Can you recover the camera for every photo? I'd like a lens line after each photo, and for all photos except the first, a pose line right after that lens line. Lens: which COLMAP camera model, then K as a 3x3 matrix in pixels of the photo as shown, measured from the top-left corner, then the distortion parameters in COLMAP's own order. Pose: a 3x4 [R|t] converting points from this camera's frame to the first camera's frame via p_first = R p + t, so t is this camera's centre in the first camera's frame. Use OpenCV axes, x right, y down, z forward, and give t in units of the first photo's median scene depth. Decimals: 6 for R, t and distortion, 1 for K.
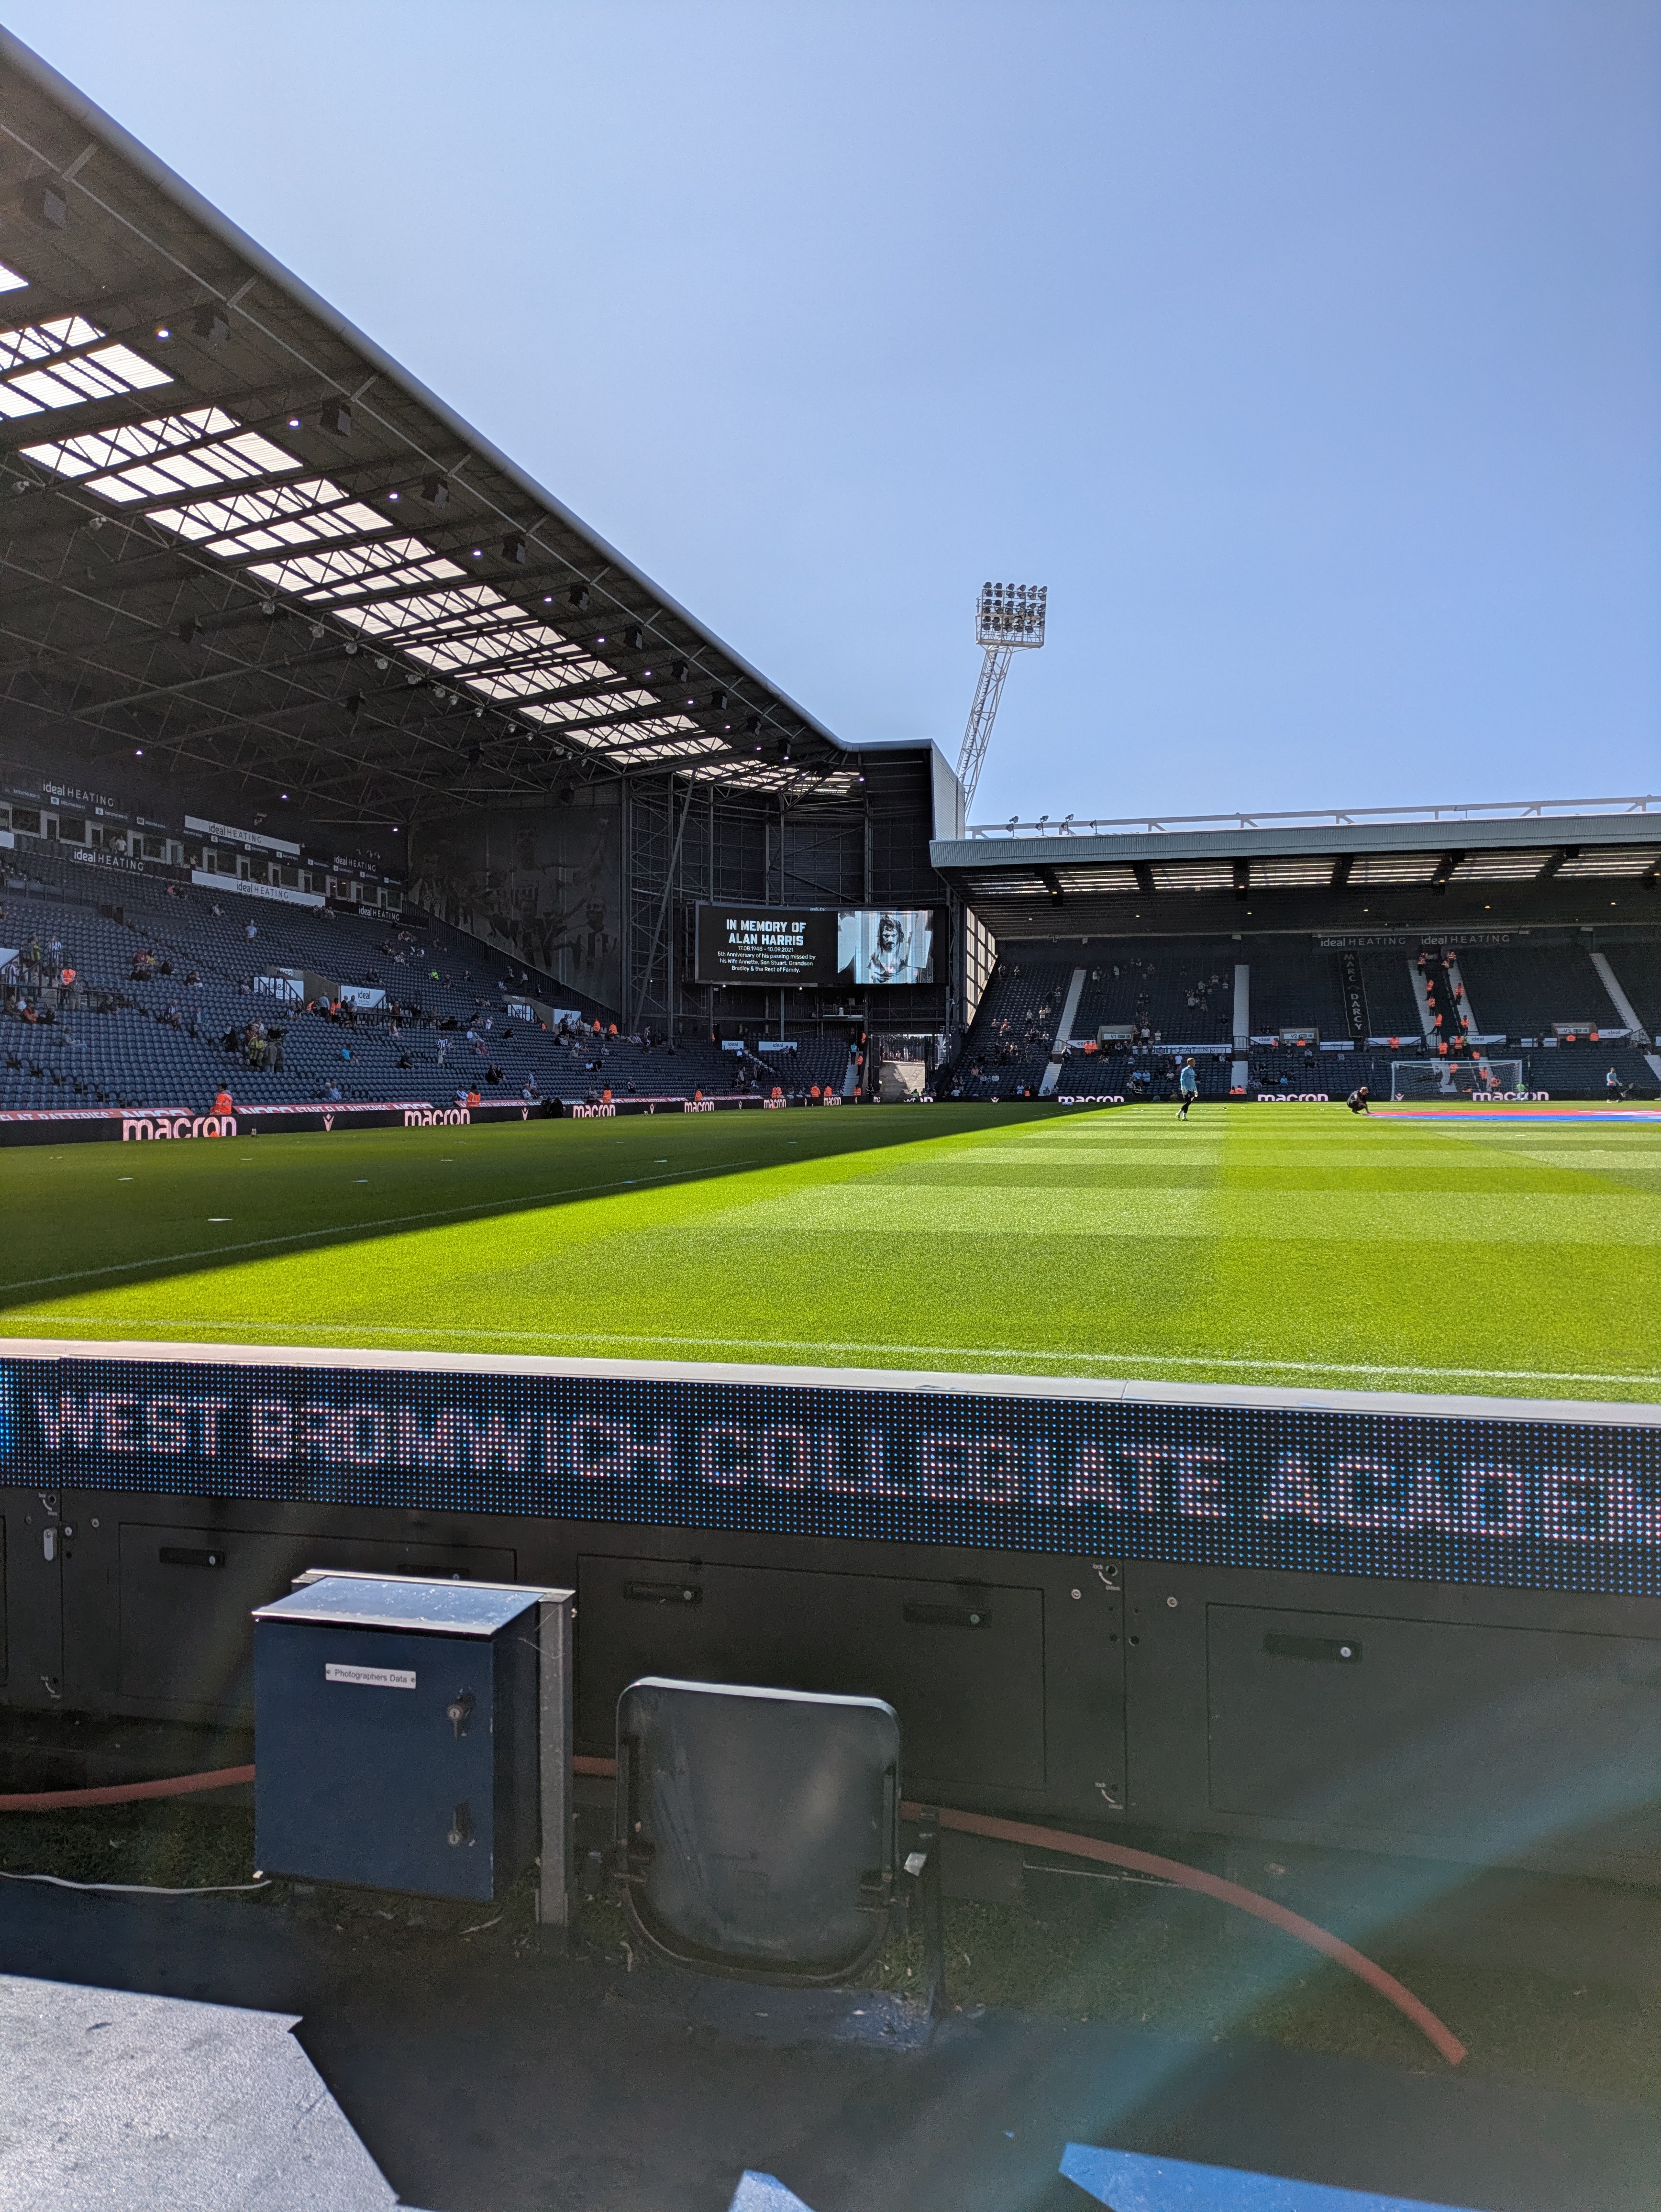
lens RADIAL K [[1602.8, 0, 824.4], [0, 1602.8, 1090.2], [0, 0, 1]] dist [0.061213, -0.011071]
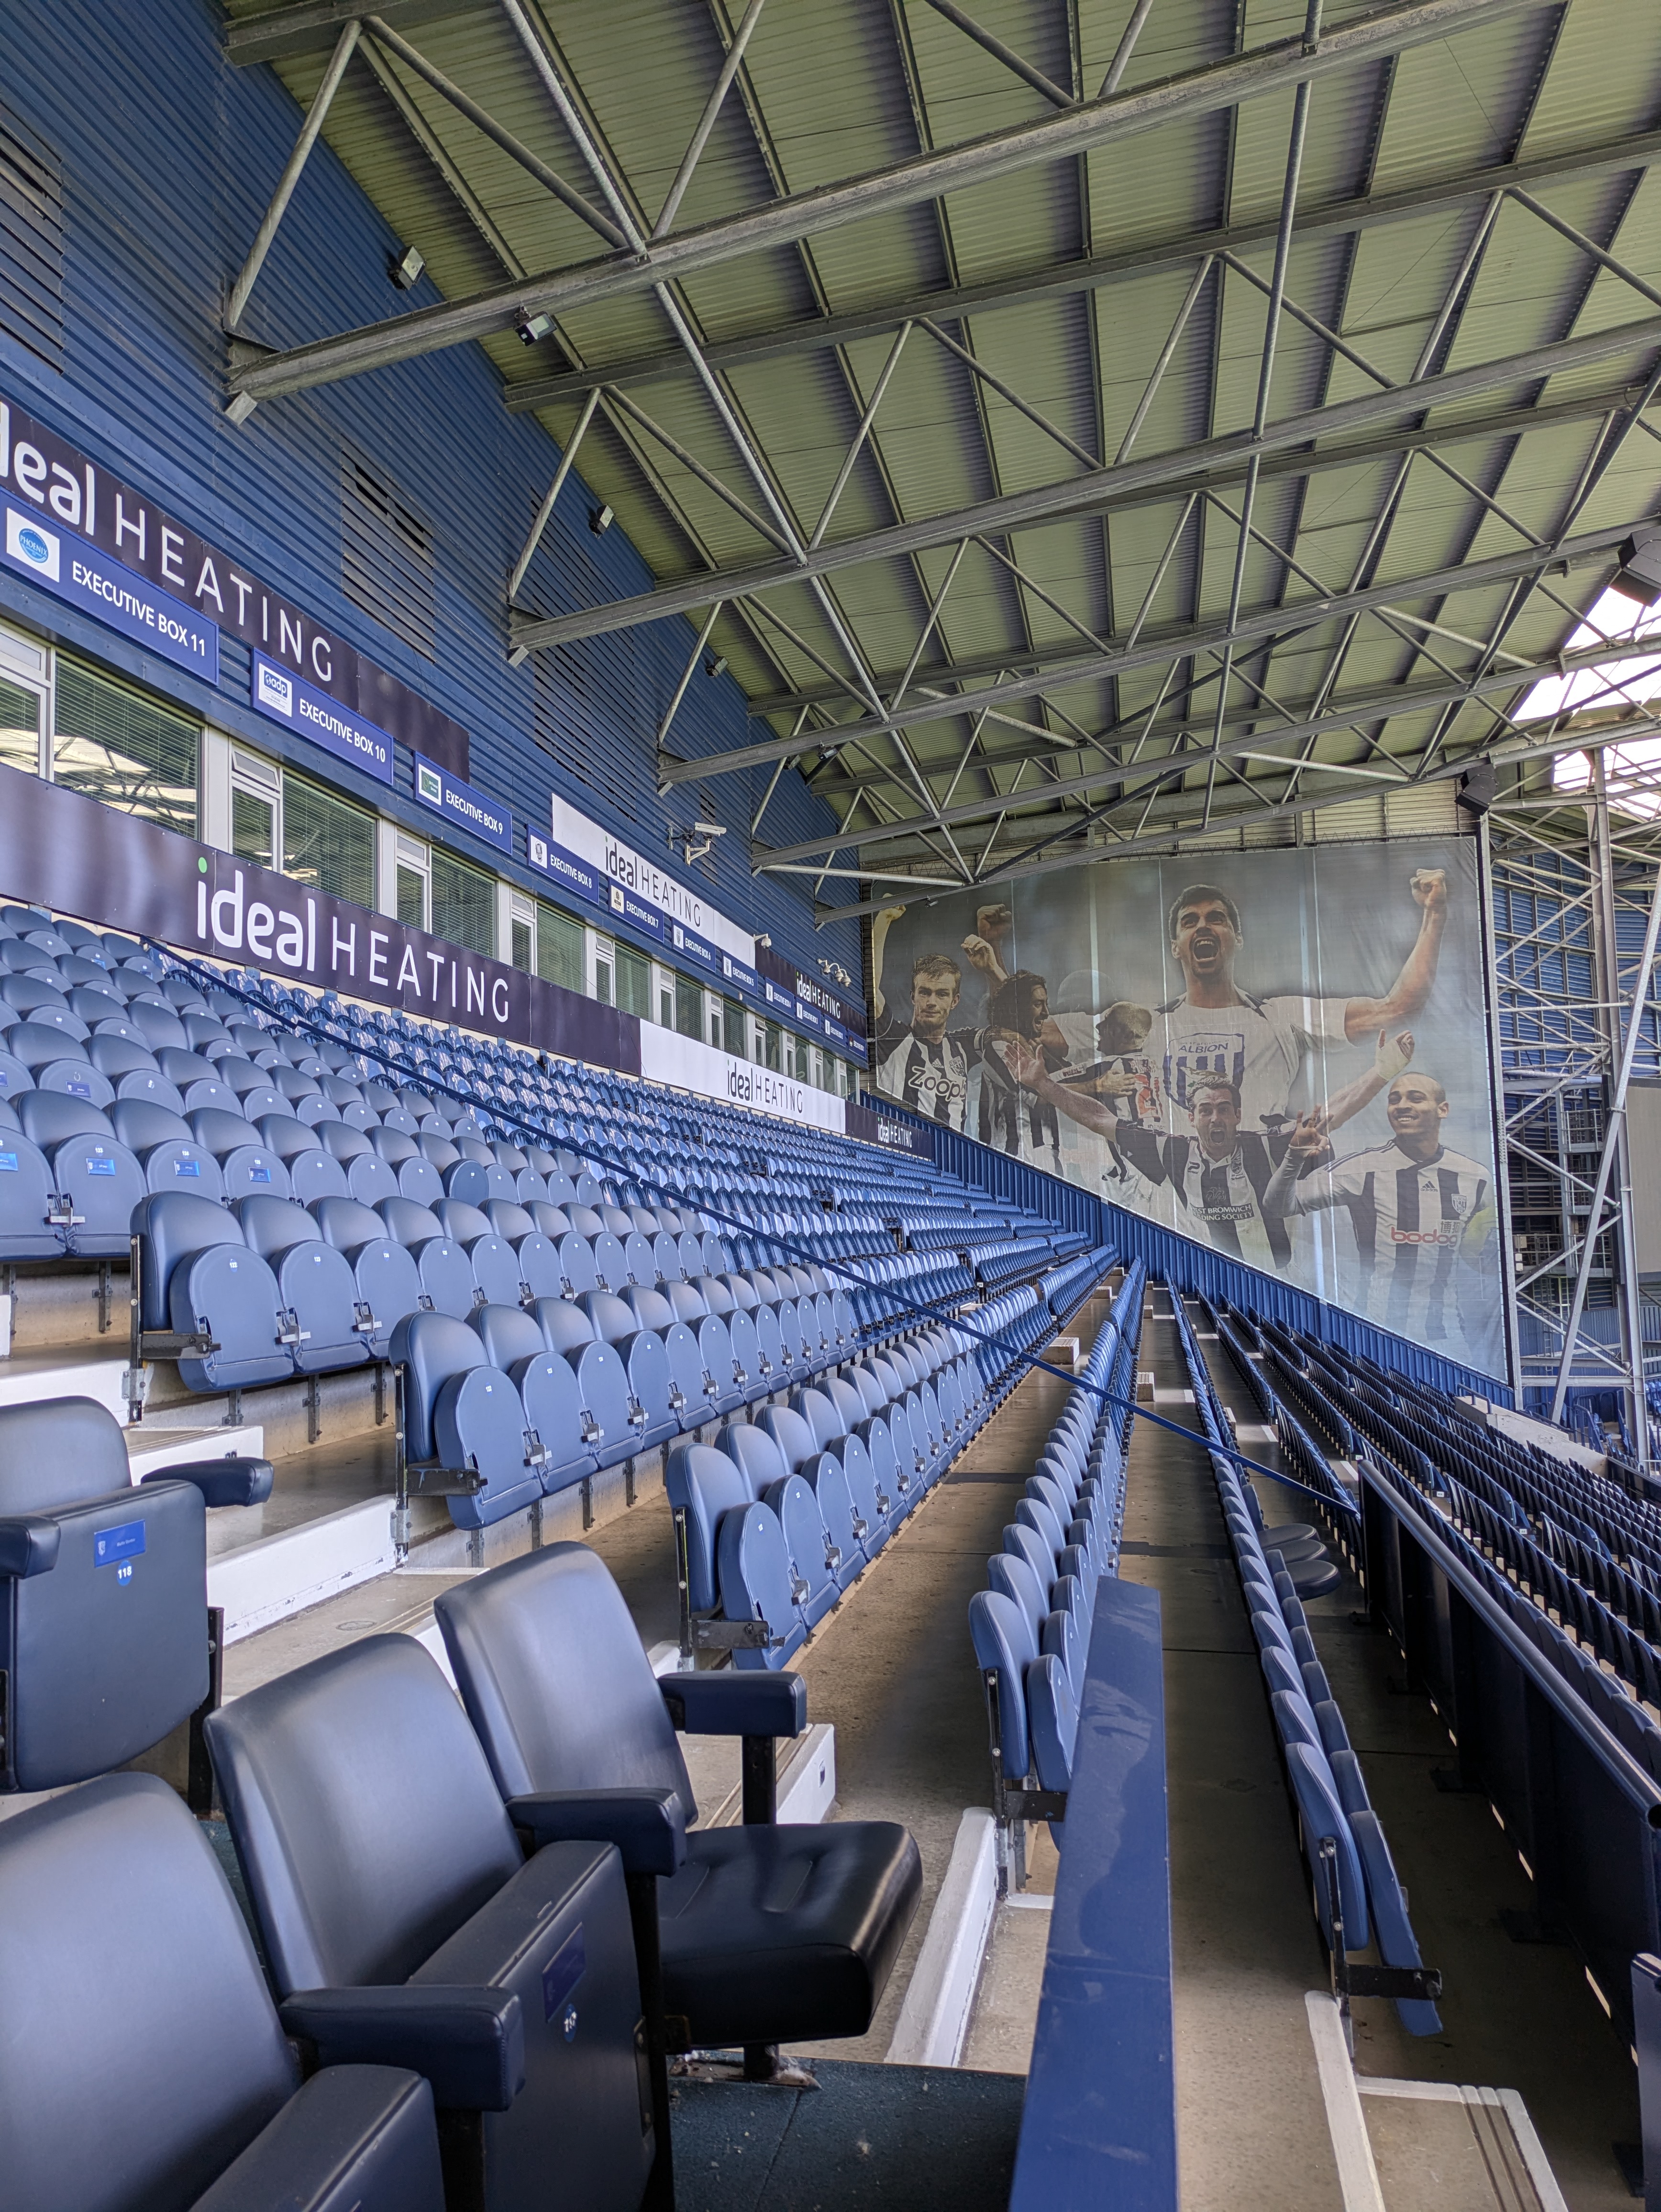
lens RADIAL K [[1602.8, 0, 827.4], [0, 1602.8, 1106.6], [0, 0, 1]] dist [0.061213, -0.011071]
pose [[0.998392, -0.016426, 0.054249, -0.297481], [0.020675, 0.996682, -0.078728, -0.084147], [-0.052776, 0.079723, 0.995419, 0.619198]]
